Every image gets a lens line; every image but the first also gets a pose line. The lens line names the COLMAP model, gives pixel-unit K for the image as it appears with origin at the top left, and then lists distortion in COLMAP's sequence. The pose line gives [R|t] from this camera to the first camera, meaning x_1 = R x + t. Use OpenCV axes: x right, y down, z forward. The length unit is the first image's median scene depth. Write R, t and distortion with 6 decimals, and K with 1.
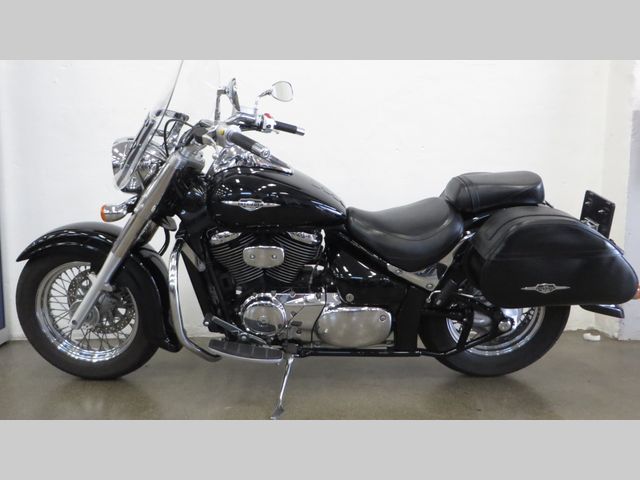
lens RADIAL K [[549.6, 0, 316.9], [0, 549.6, 241.7], [0, 0, 1]] dist [-0.007334, -0.000218]
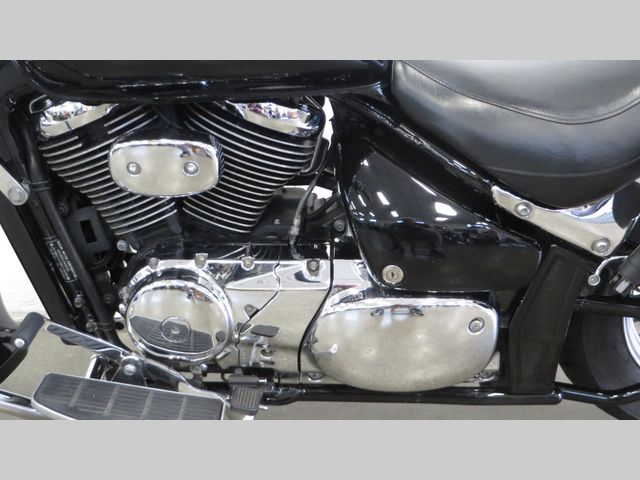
lens RADIAL K [[761.3, 0, 326.8], [0, 761.3, 243.2], [0, 0, 1]] dist [0.018035, 0.000000]
pose [[0.999475, 0.003064, -0.032246, 0.029585], [0.001834, 0.988565, 0.150782, -0.001286], [0.032339, -0.150762, 0.988041, 0.454220]]
